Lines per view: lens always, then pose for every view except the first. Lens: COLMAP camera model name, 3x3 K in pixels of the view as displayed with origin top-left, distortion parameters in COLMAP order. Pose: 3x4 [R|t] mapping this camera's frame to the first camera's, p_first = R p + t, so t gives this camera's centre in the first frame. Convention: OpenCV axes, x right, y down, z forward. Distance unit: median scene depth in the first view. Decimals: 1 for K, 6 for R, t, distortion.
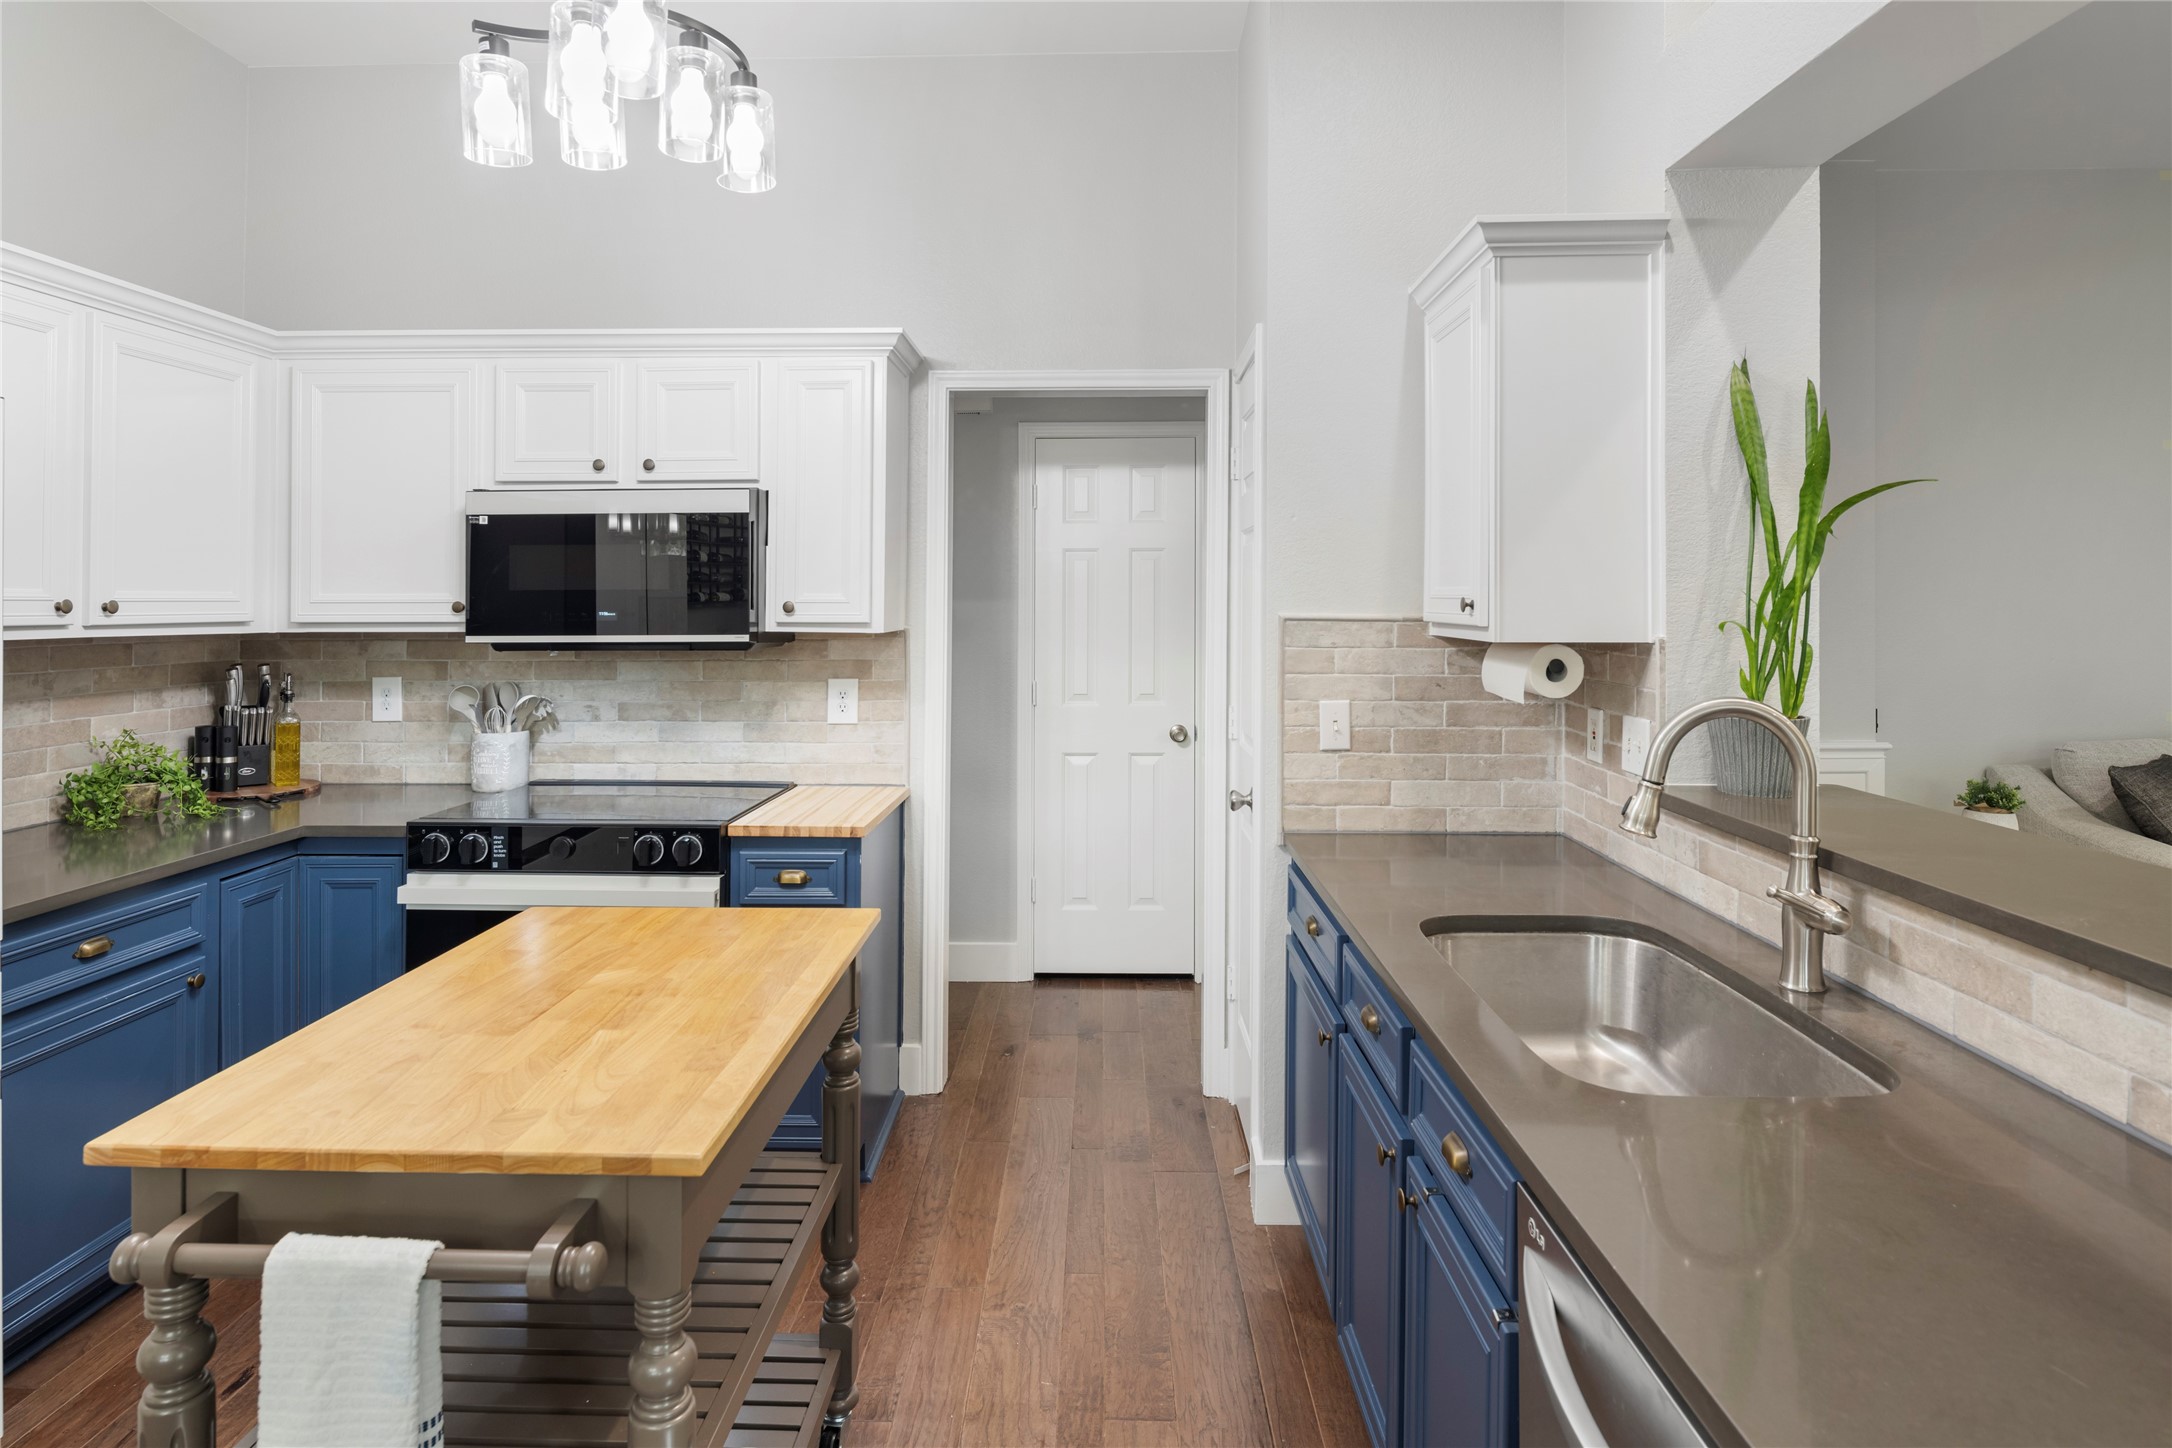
lens RADIAL K [[1185.3, 0, 1075.5], [0, 1185.3, 583.2], [0, 0, 1]] dist [0.001121, -0.006760]
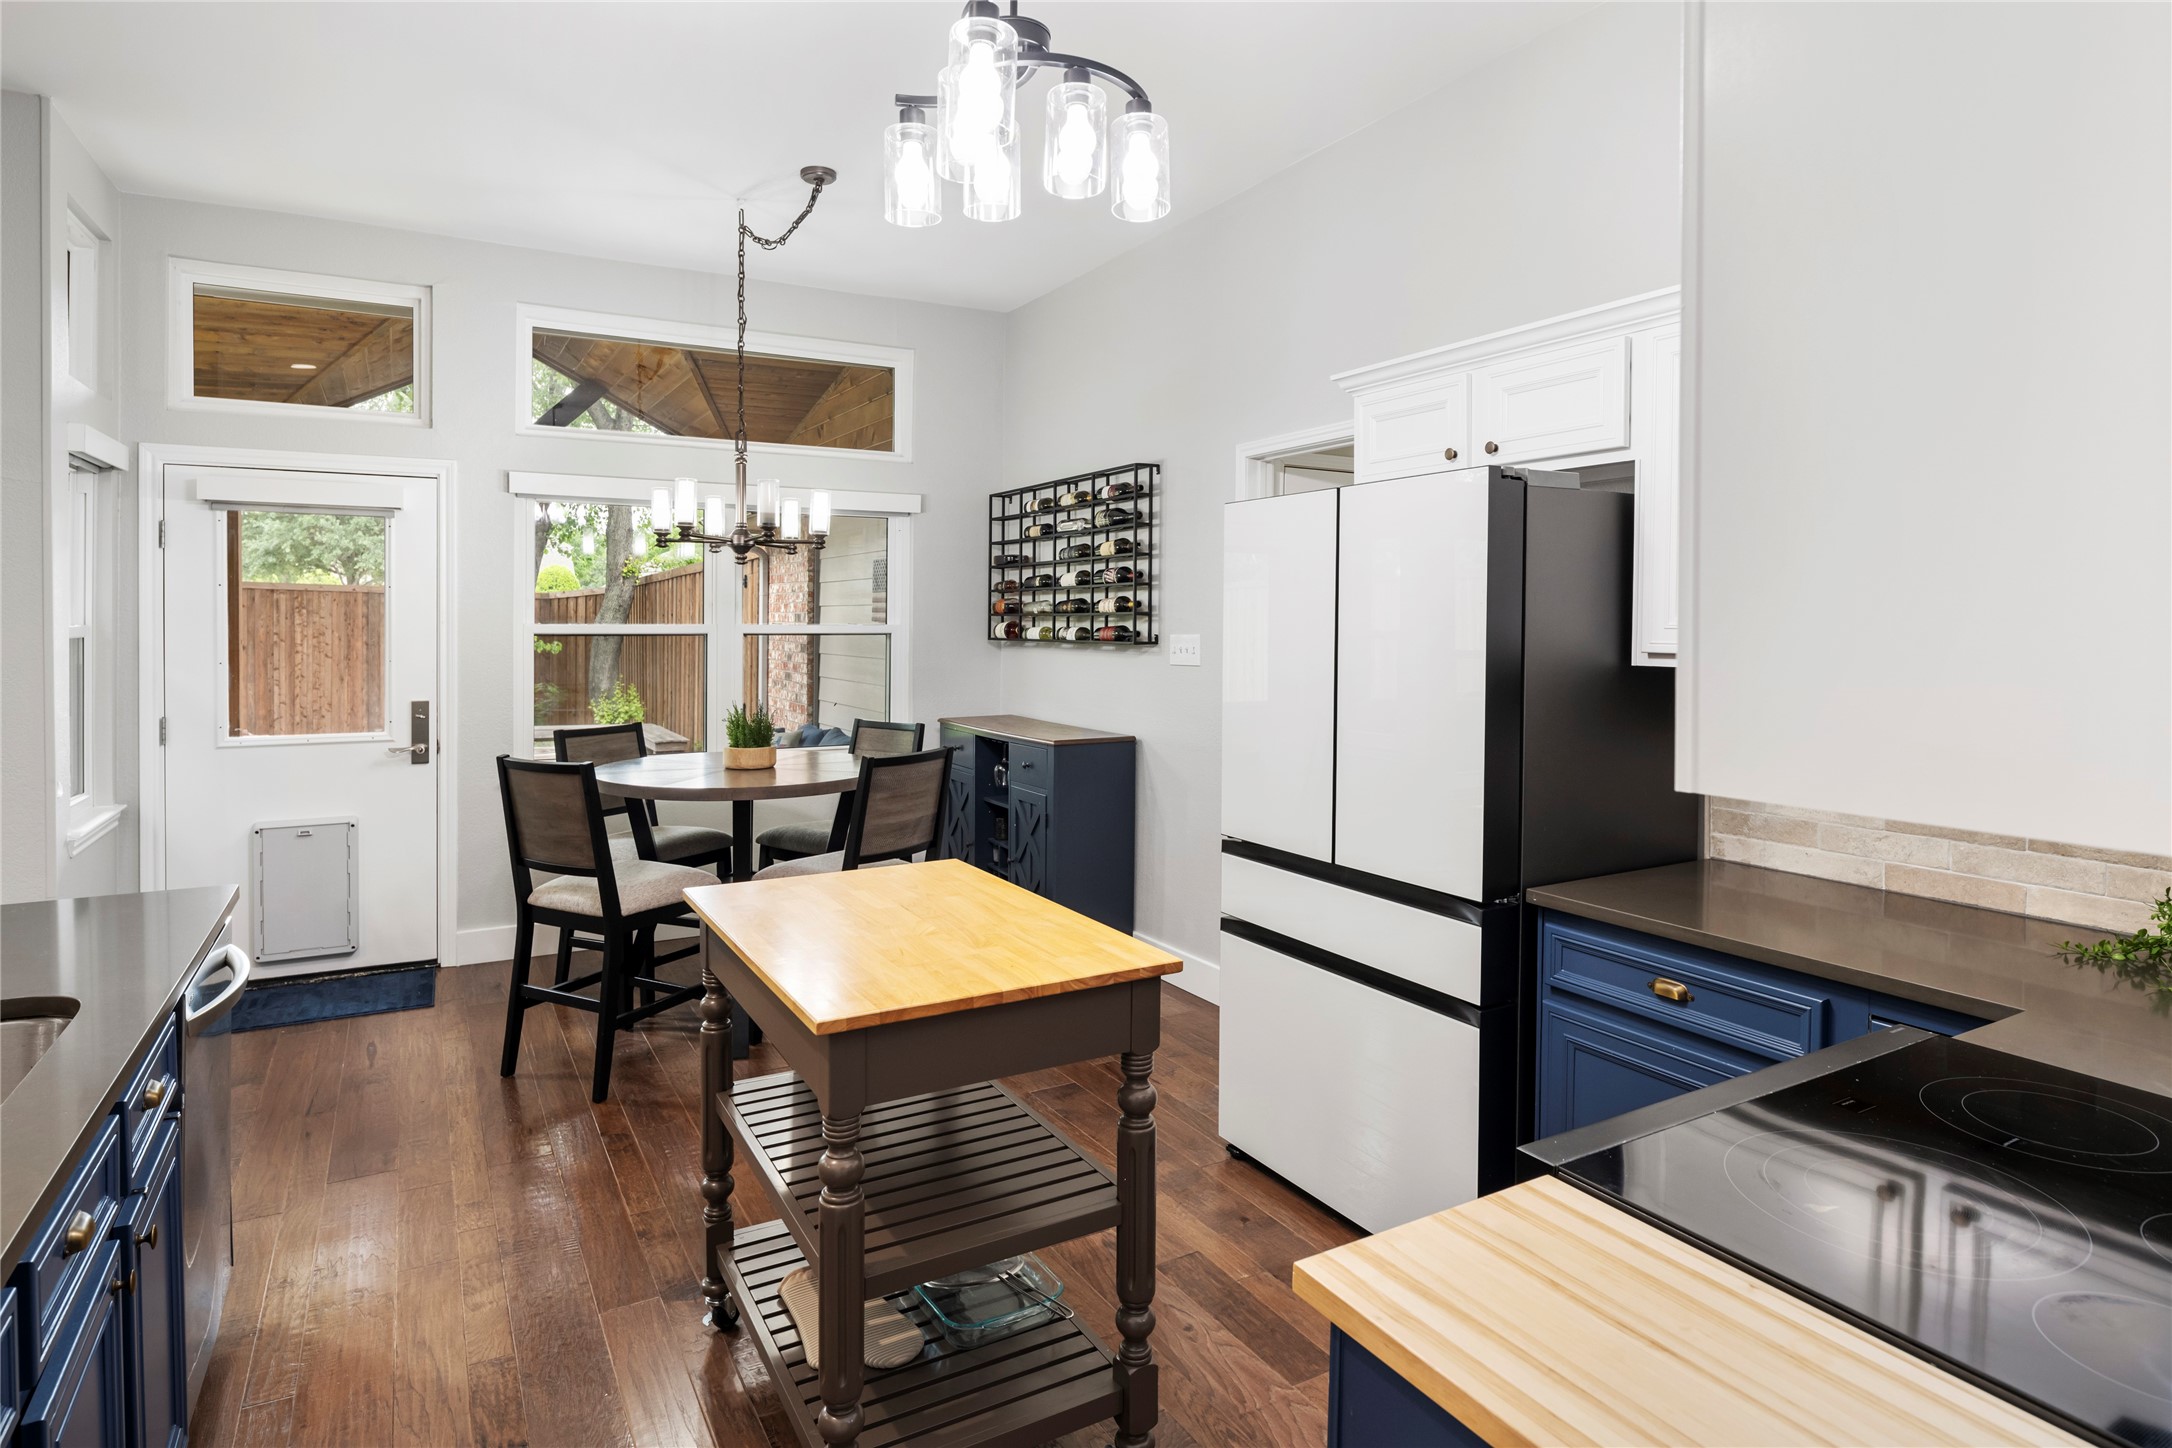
lens RADIAL K [[1185.3, 0, 1070.3], [0, 1185.3, 621.8], [0, 0, 1]] dist [0.001121, -0.006760]
pose [[-0.858285, -0.000219, -0.513173, 0.070924], [0.005273, 0.999943, -0.009246, 0.008635], [0.513146, -0.010642, -0.858235, 1.162395]]
